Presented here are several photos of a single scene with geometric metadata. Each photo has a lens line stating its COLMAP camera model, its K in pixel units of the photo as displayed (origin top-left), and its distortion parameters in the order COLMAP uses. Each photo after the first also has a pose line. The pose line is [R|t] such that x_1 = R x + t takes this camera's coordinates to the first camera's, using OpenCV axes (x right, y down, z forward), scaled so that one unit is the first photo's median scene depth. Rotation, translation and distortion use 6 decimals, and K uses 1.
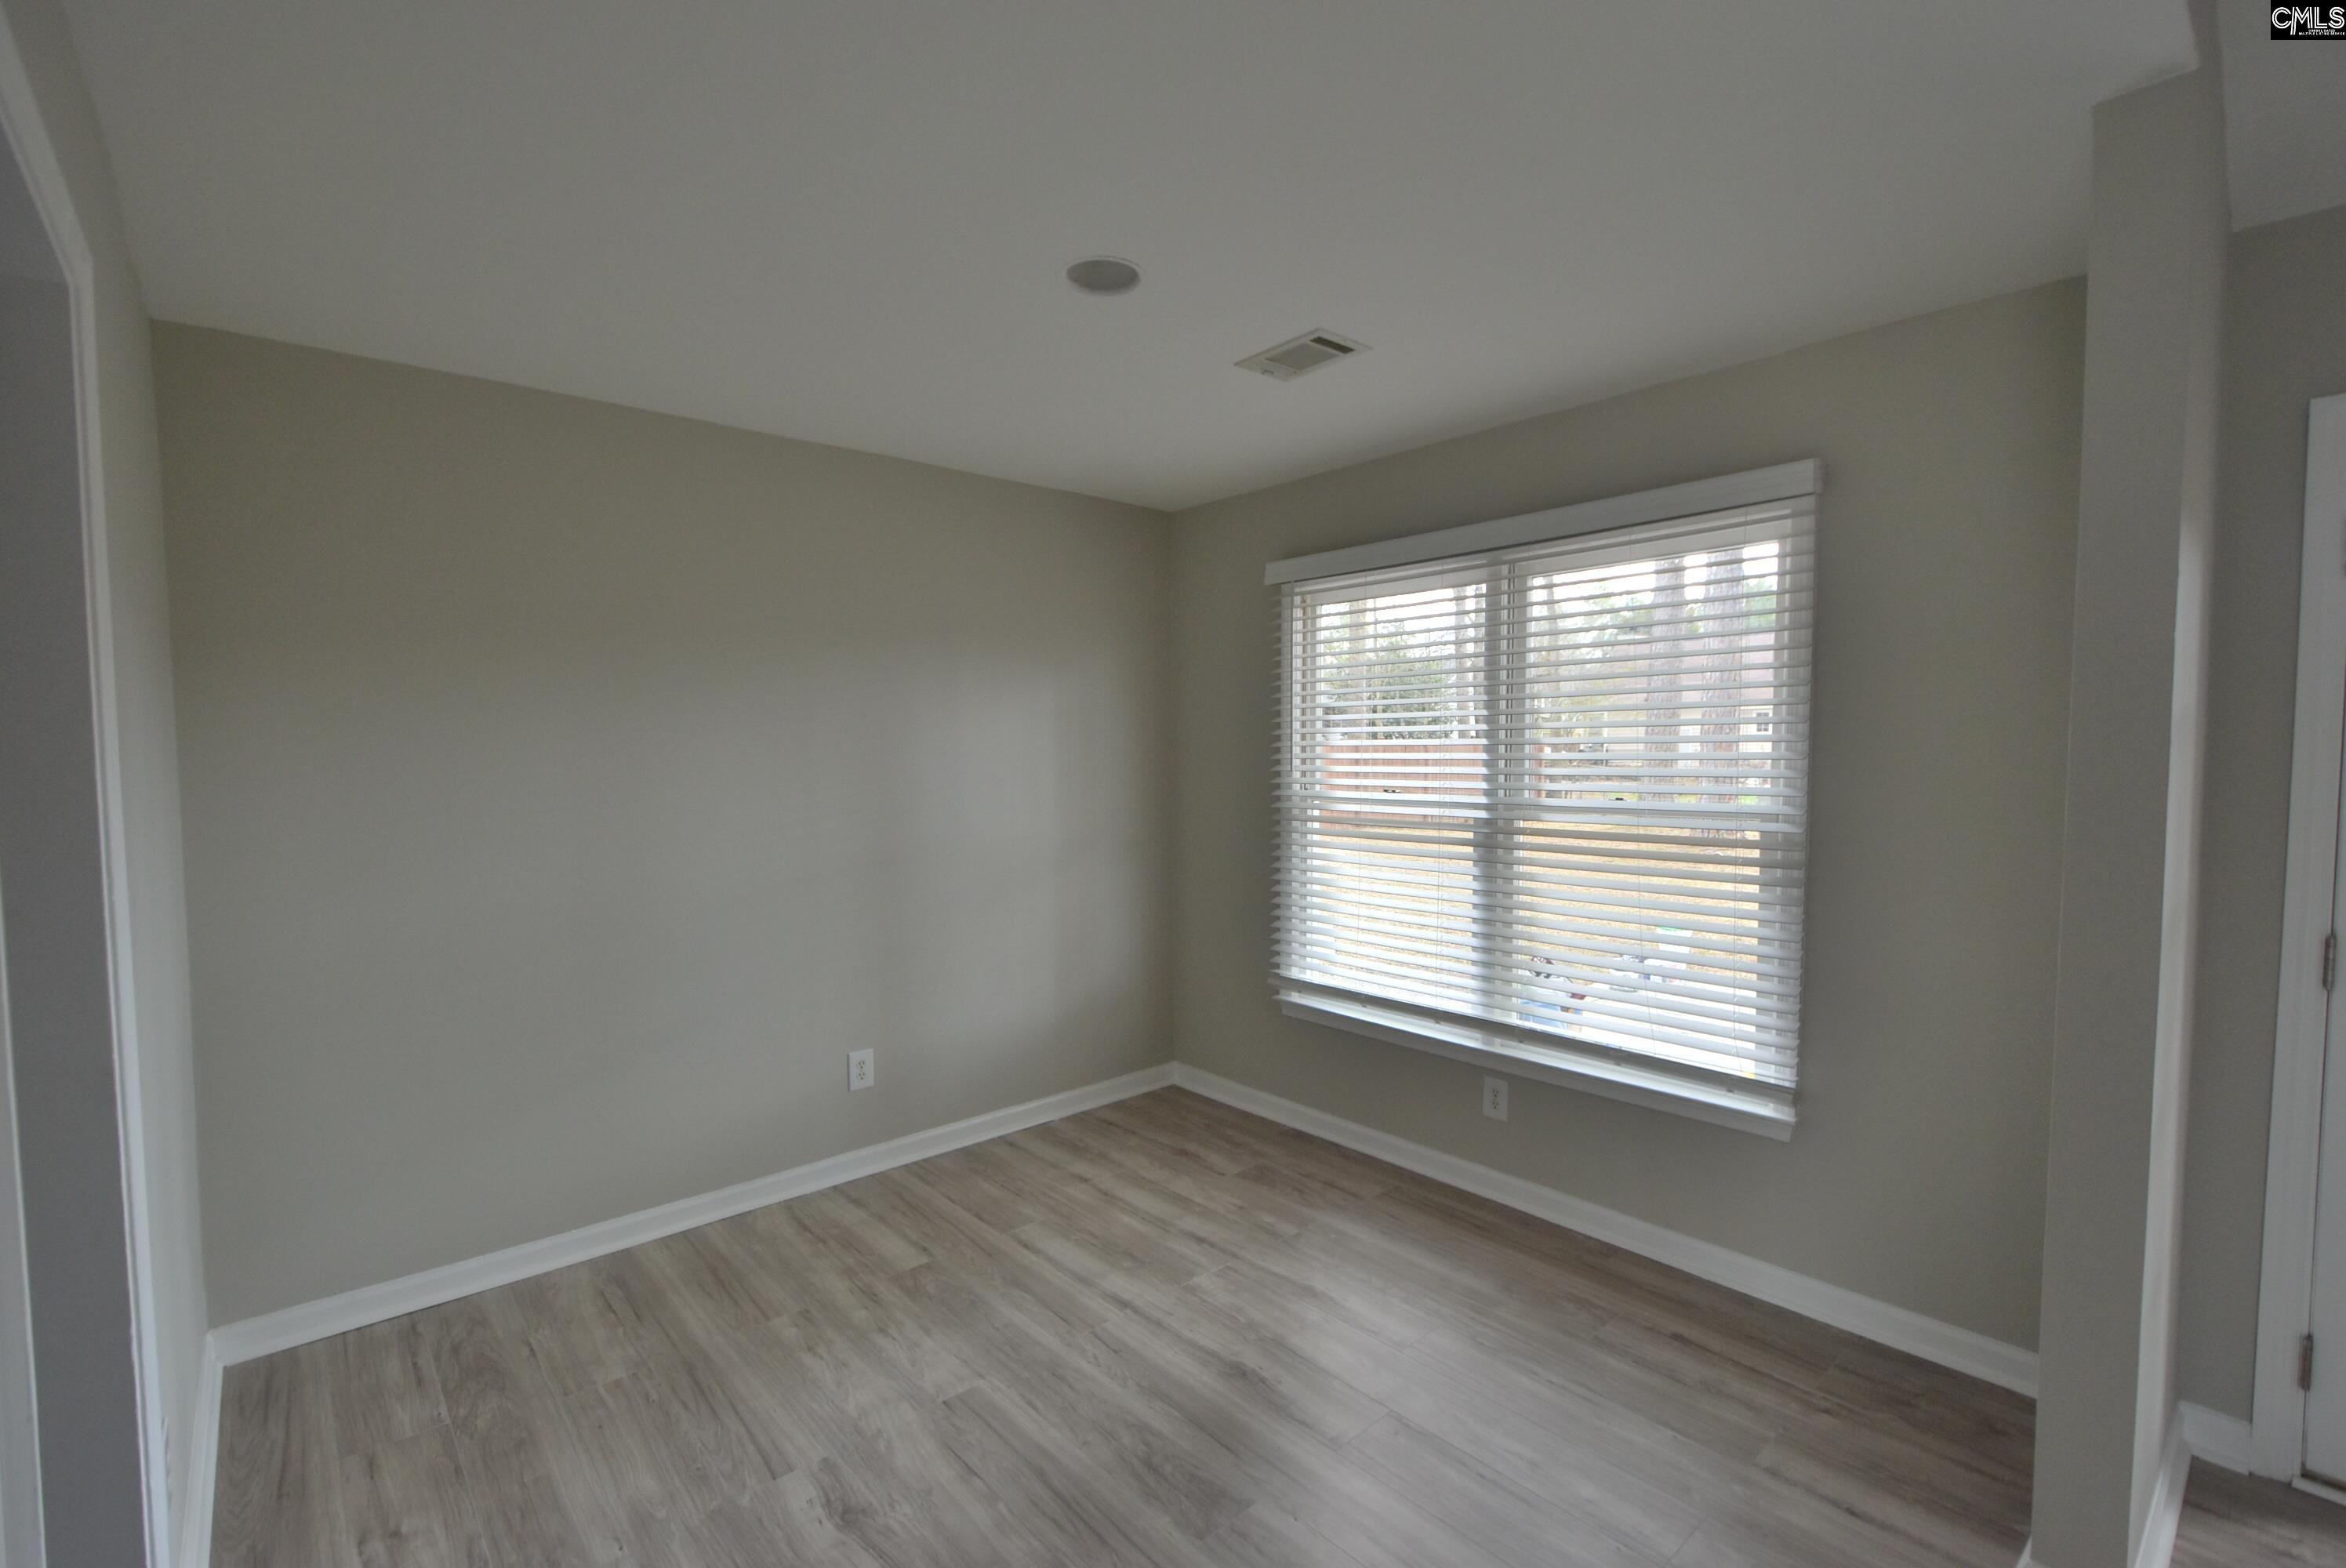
lens RADIAL K [[1059.1, 0, 1180.5], [0, 1059.1, 784.0], [0, 0, 1]] dist [0.007482, 0.000453]
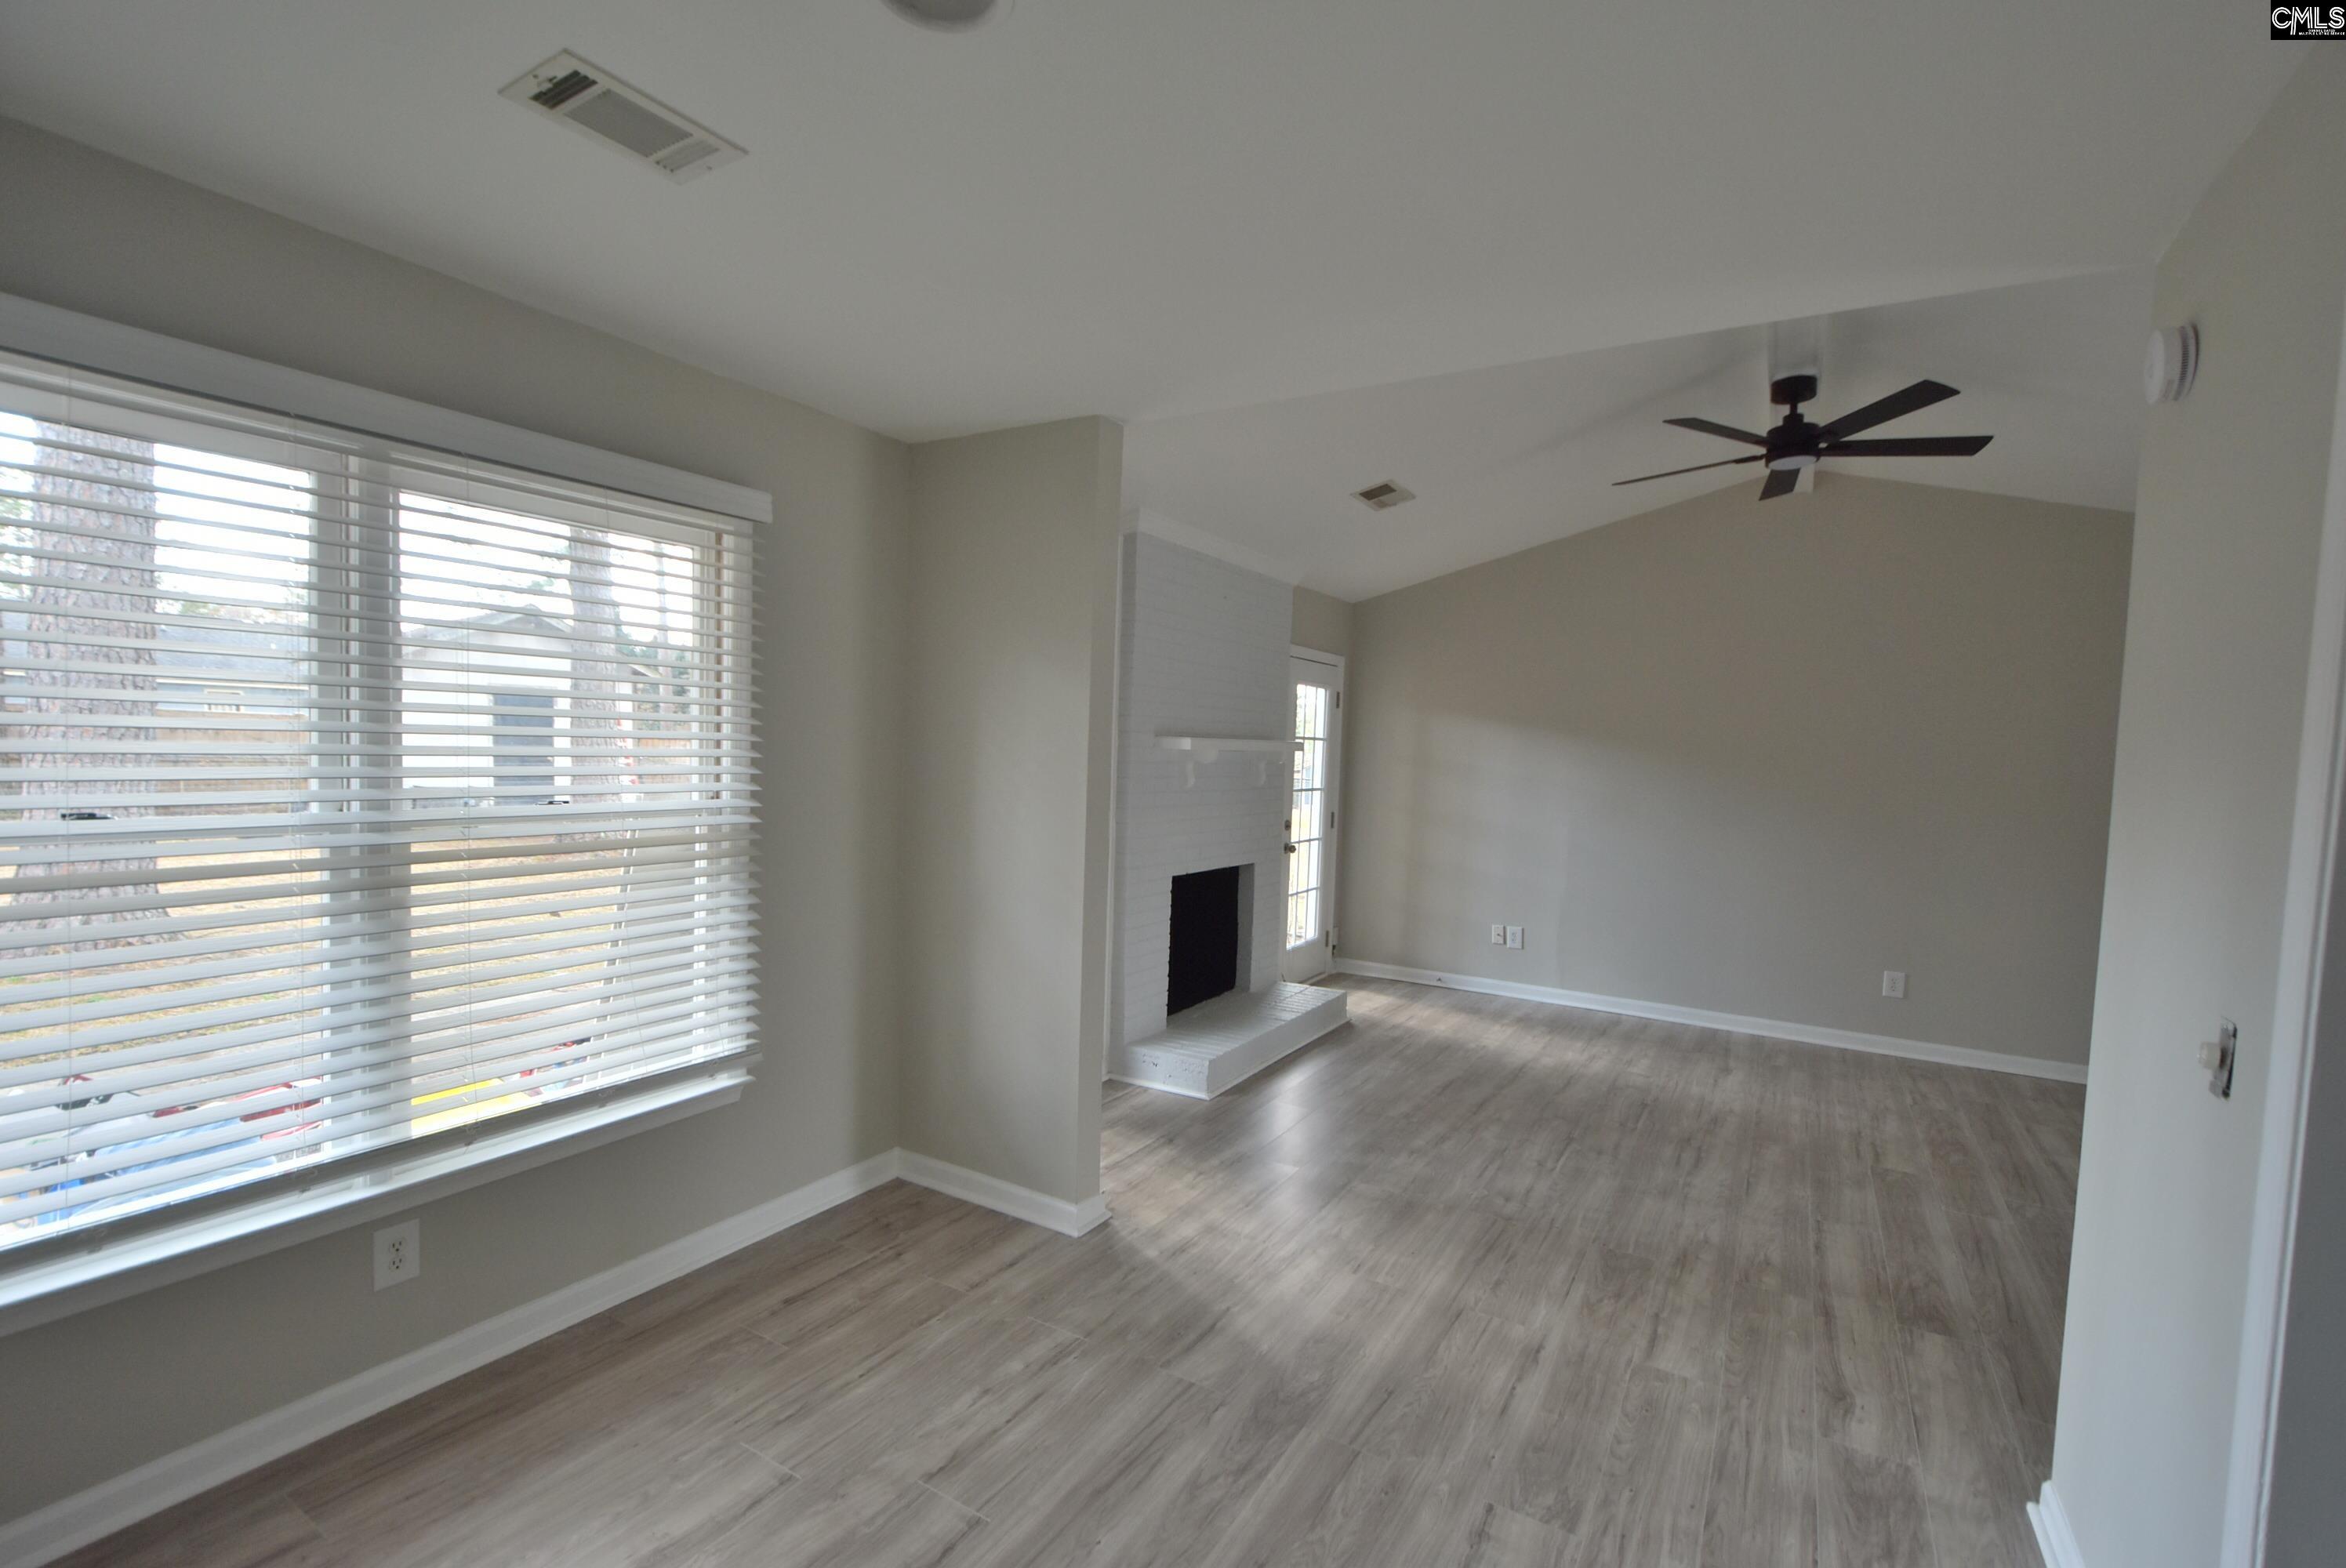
lens RADIAL K [[1059.1, 0, 1180.5], [0, 1059.1, 784.0], [0, 0, 1]] dist [0.007482, 0.000453]
pose [[-0.314045, -0.044891, 0.948346, -0.572231], [-0.004800, 0.998944, 0.045696, -0.044508], [-0.949396, 0.009799, -0.313929, 0.847543]]
